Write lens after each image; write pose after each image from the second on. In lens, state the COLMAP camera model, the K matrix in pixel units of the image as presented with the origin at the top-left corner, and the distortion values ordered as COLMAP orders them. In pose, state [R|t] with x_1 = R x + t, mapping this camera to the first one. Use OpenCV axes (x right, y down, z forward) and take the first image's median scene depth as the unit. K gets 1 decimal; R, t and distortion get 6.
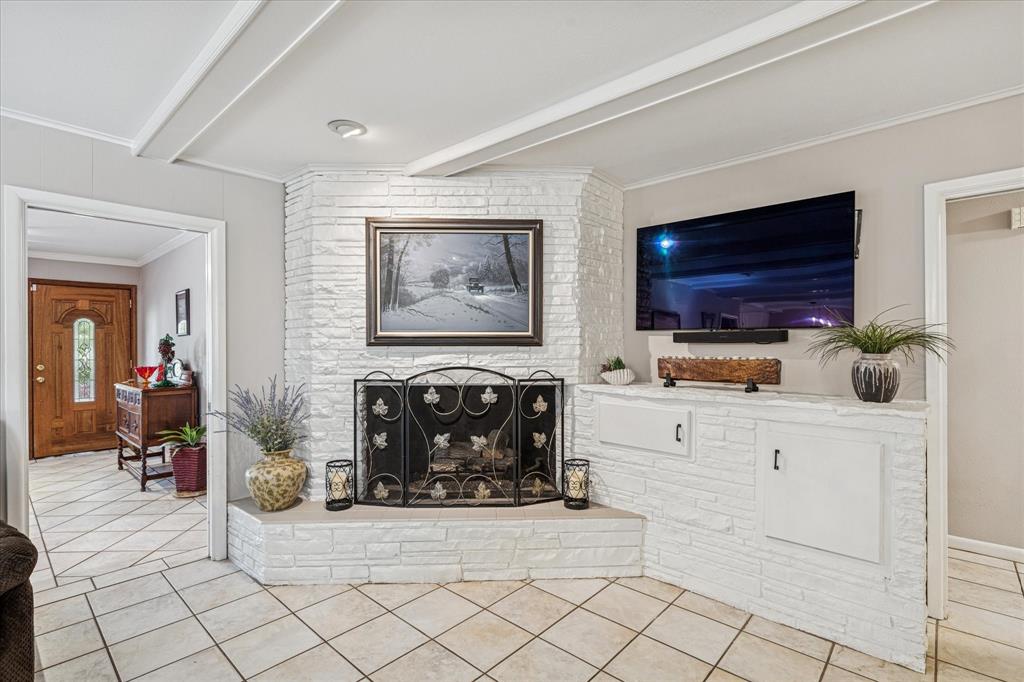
lens RADIAL K [[482.0, 0, 506.8], [0, 482.0, 345.1], [0, 0, 1]] dist [0.000465, 0.000017]
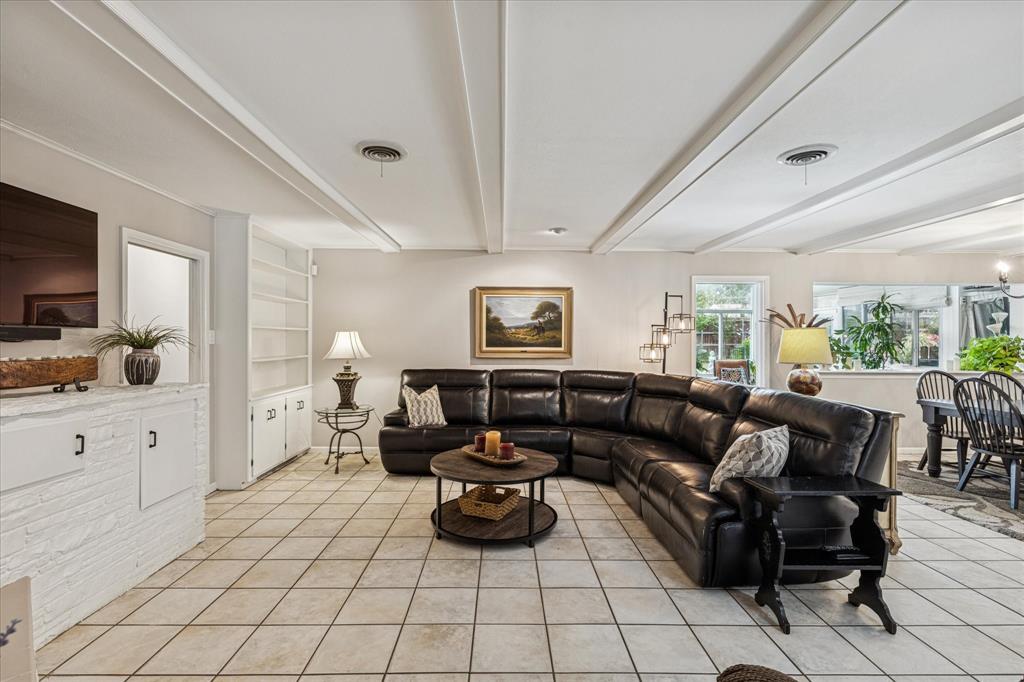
lens RADIAL K [[482.0, 0, 508.7], [0, 482.0, 341.8], [0, 0, 1]] dist [0.000465, 0.000017]
pose [[-0.688743, 0.003505, 0.724998, -0.819628], [0.007045, 0.999973, 0.001859, 0.001769], [-0.724972, 0.006389, -0.688749, 1.059587]]
